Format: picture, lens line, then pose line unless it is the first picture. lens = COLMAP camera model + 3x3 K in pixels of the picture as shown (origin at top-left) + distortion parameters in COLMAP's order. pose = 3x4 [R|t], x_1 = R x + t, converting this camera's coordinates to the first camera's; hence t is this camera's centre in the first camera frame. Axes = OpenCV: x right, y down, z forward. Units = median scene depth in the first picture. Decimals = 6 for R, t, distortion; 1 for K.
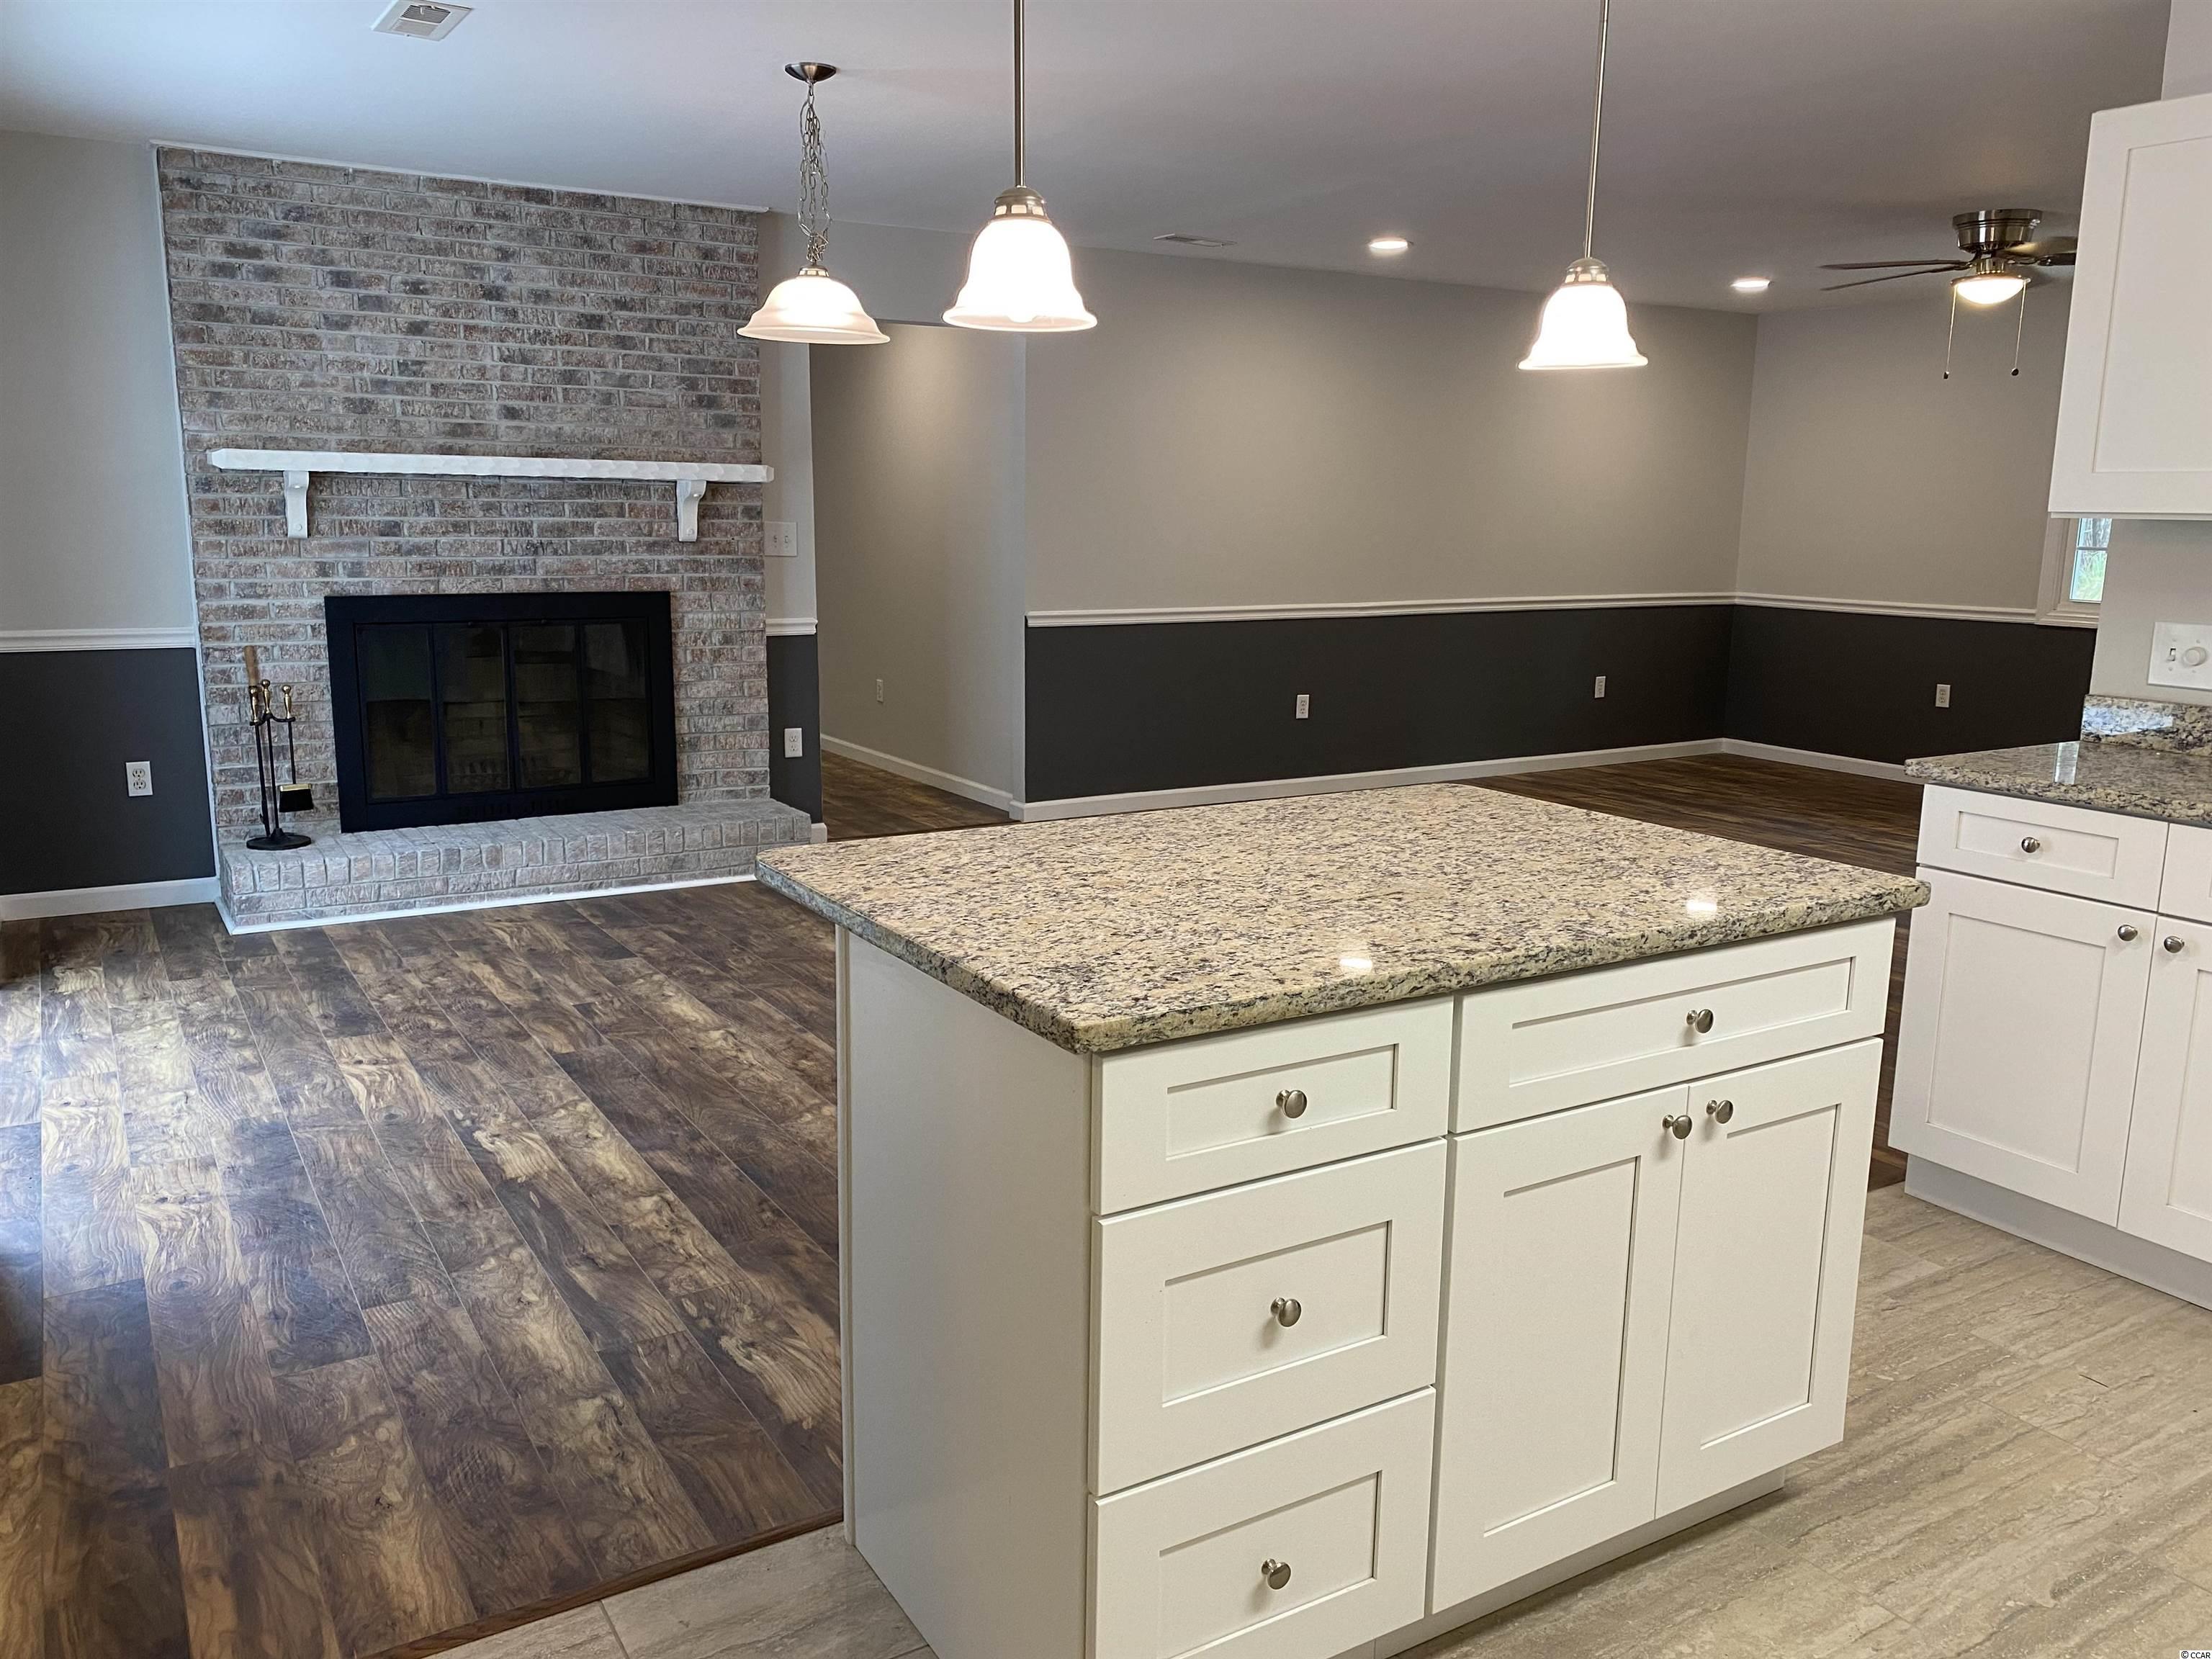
lens RADIAL K [[1694.1, 0, 1106.0], [0, 1694.1, 829.5], [0, 0, 1]] dist [-0.000663, 0.004401]
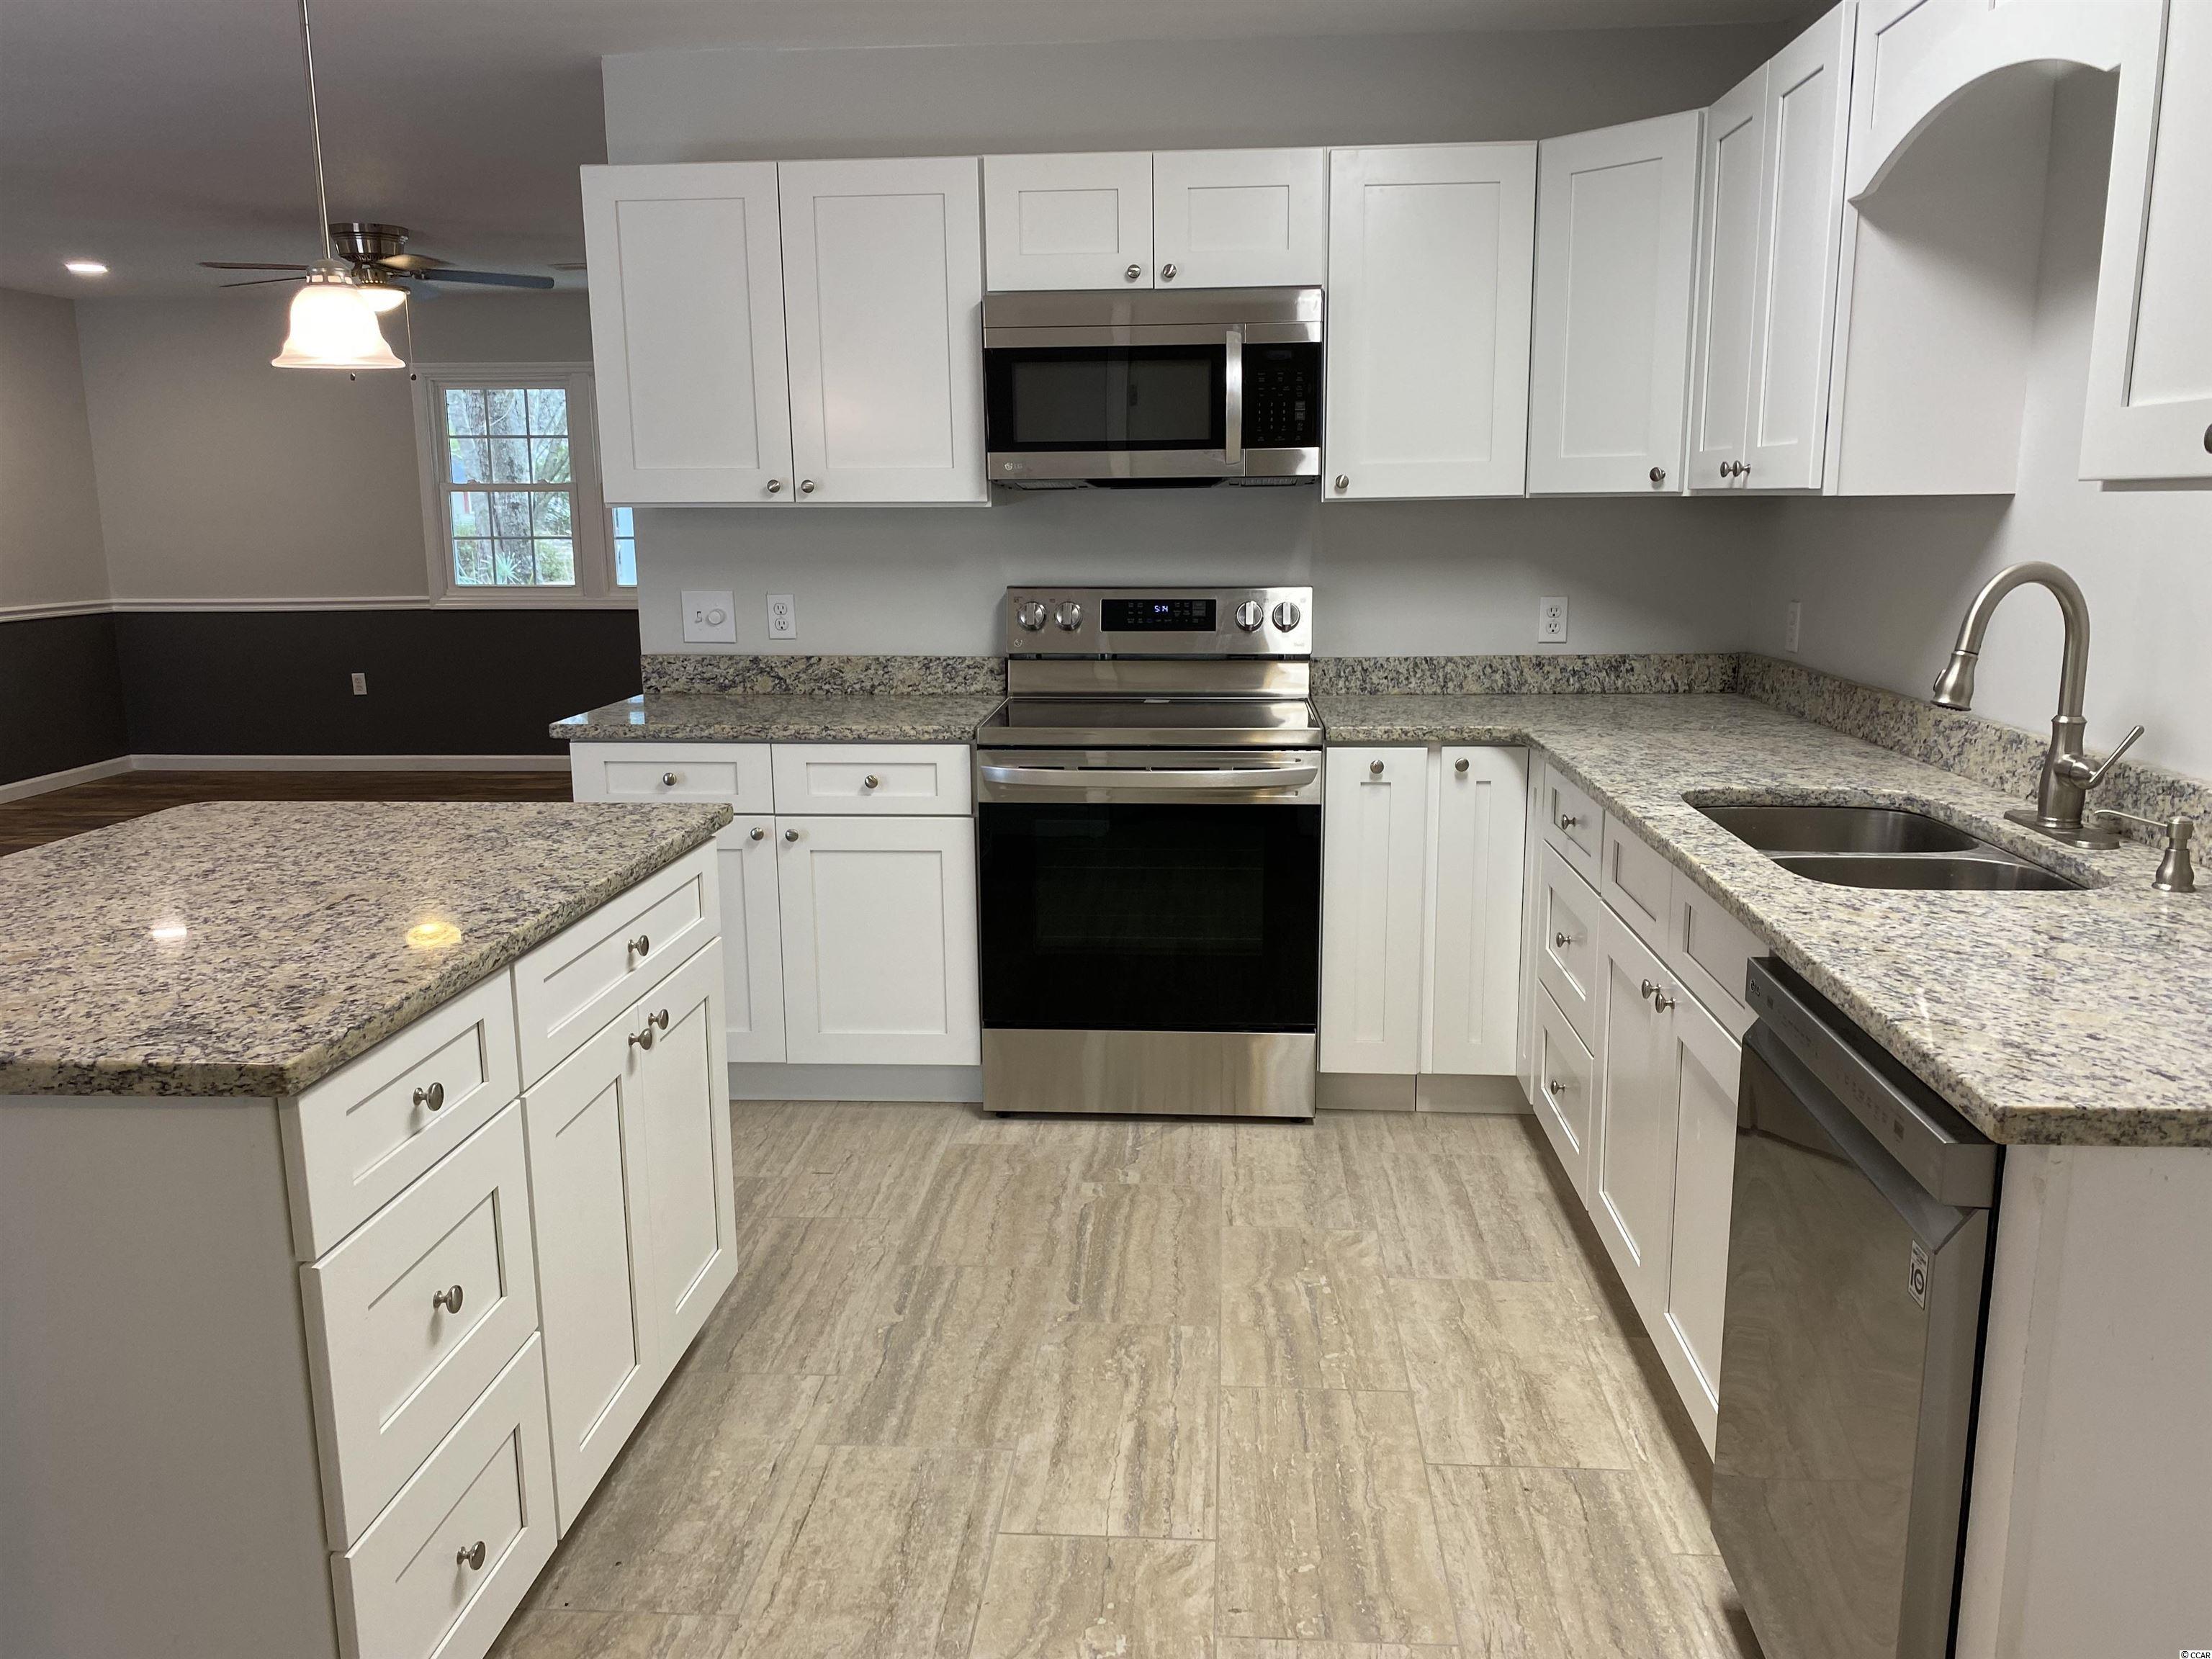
lens RADIAL K [[1663.6, 0, 1112.7], [0, 1663.6, 856.2], [0, 0, 1]] dist [0.033261, -0.005113]
pose [[0.580408, -0.188444, 0.792222, -0.127619], [0.173916, 0.979095, 0.105479, -0.004406], [-0.795538, 0.076559, 0.601048, 0.018328]]
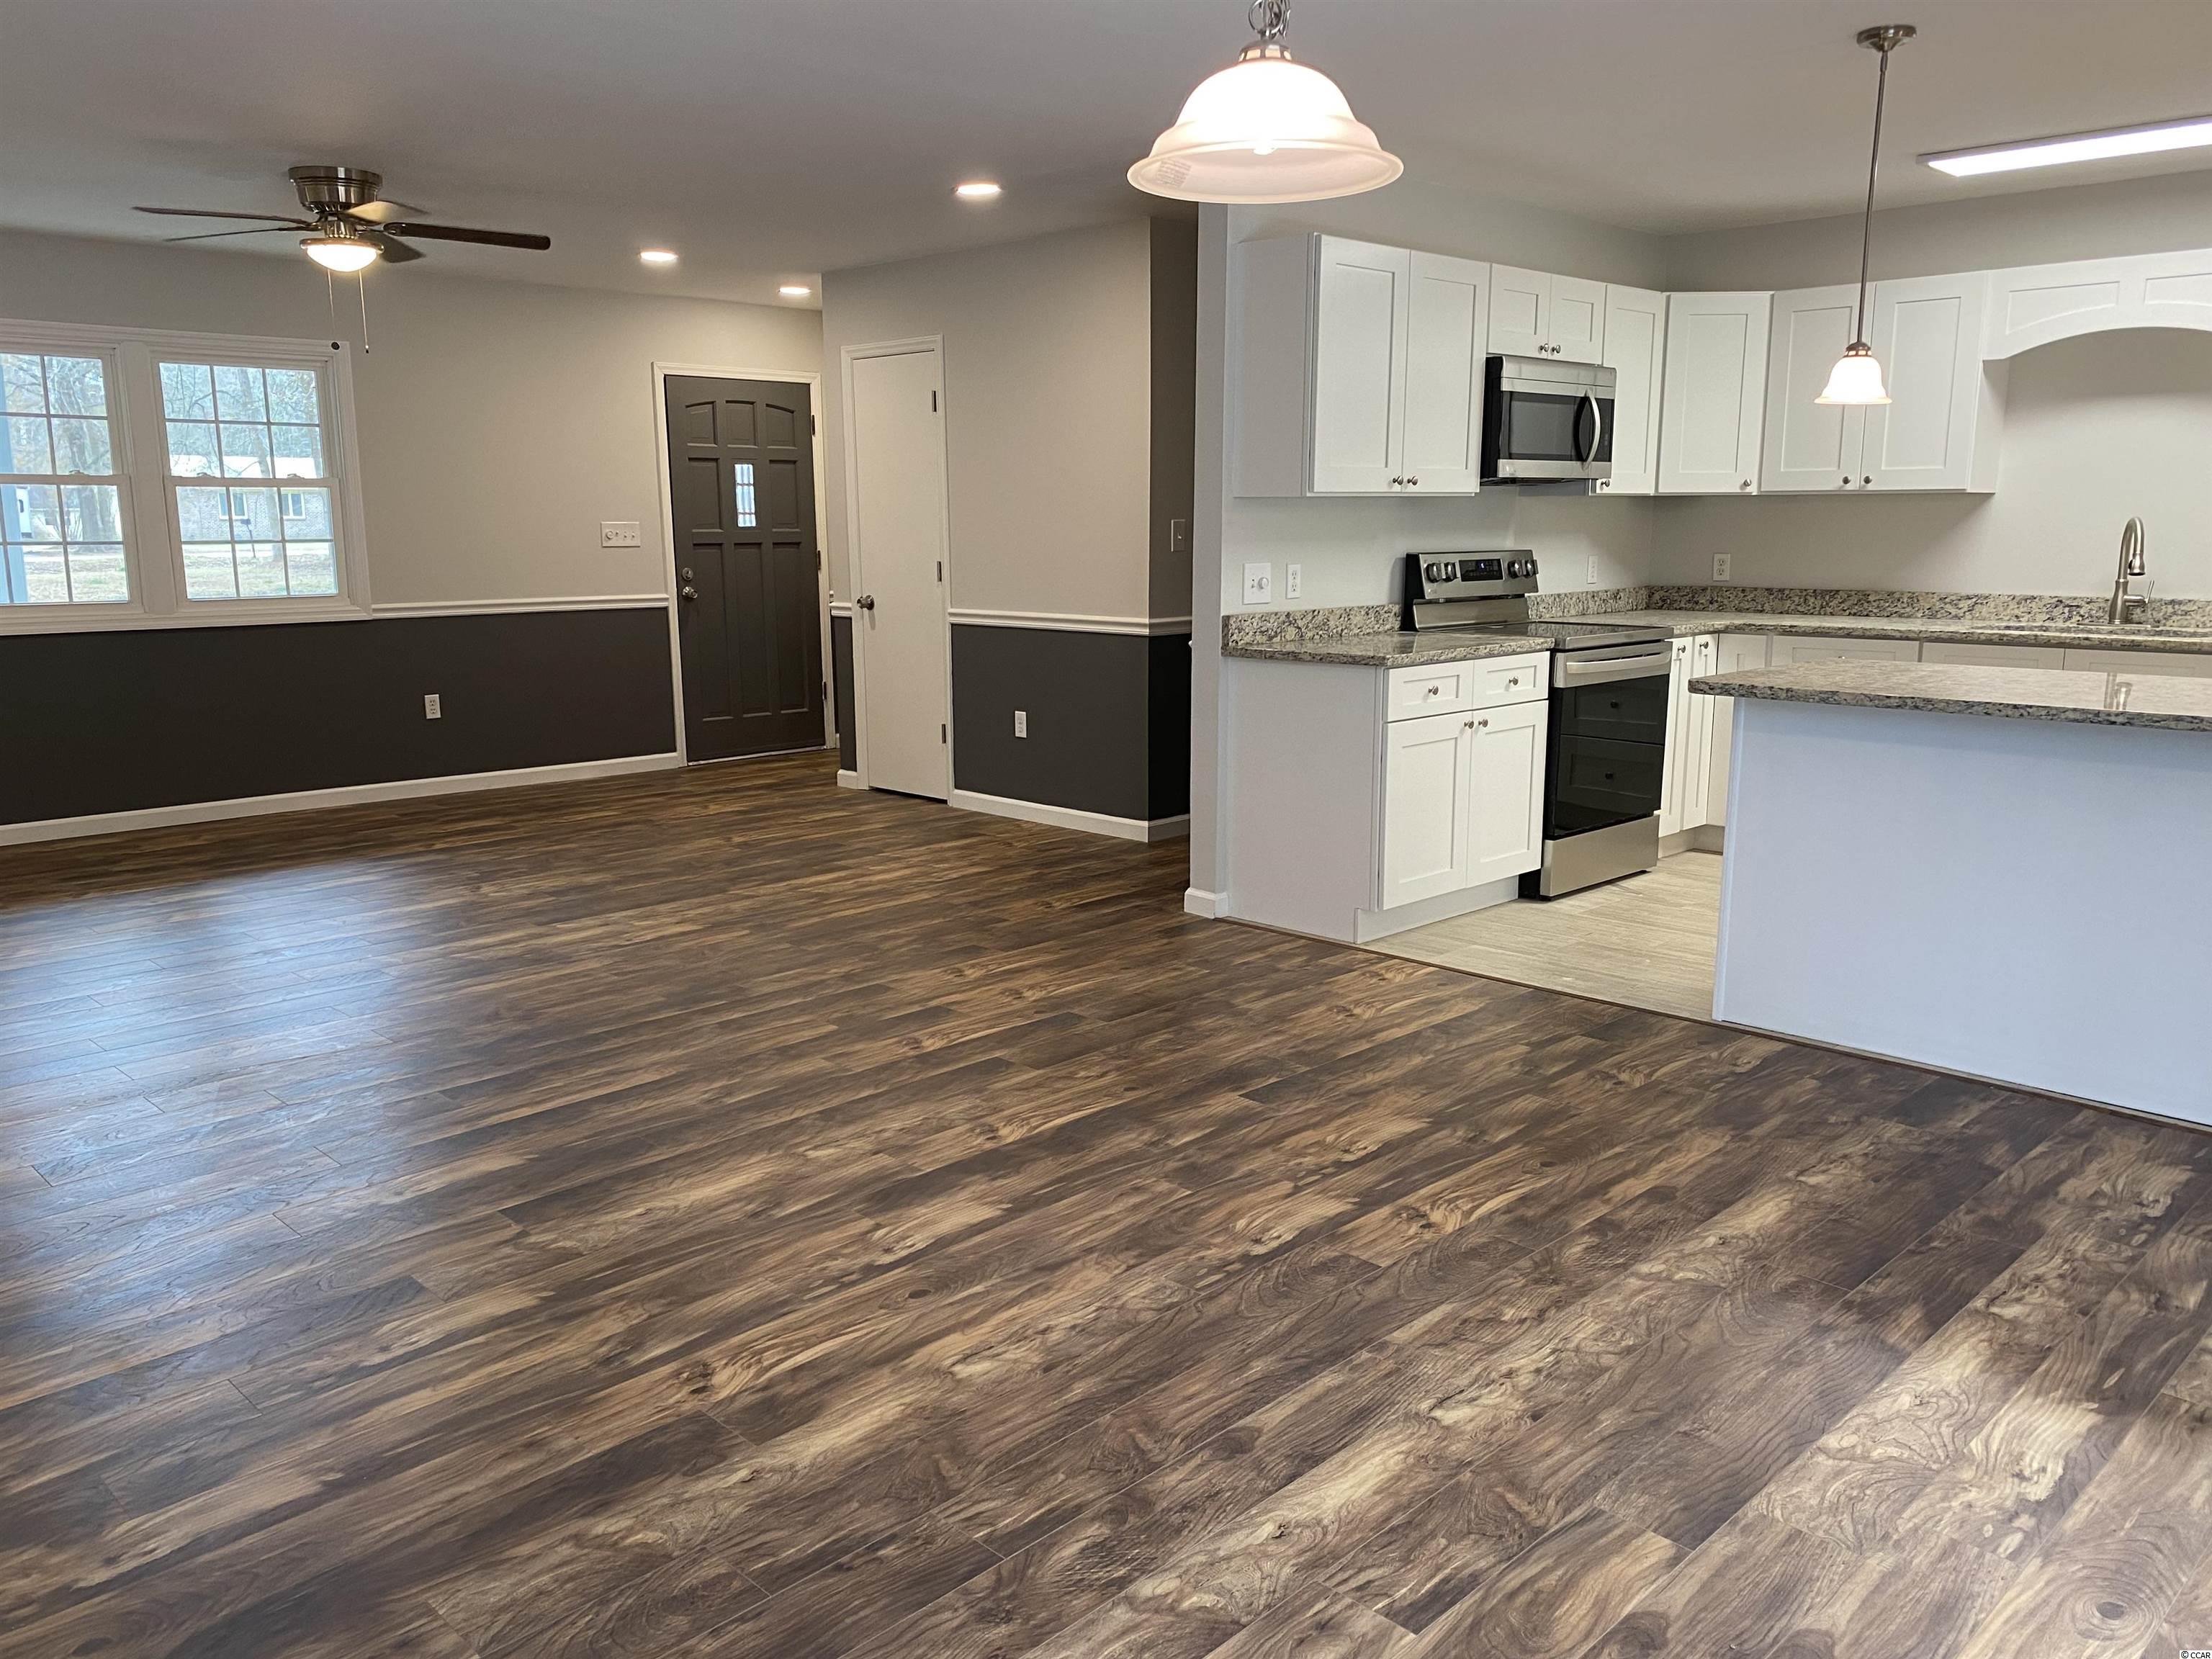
lens RADIAL K [[1692.9, 0, 1089.0], [0, 1692.9, 837.8], [0, 0, 1]] dist [0.012034, -0.000542]
pose [[-0.223073, -0.197164, 0.954654, -0.560476], [0.187877, 0.952275, 0.240573, -0.177289], [-0.956525, 0.233023, -0.175384, 0.923434]]
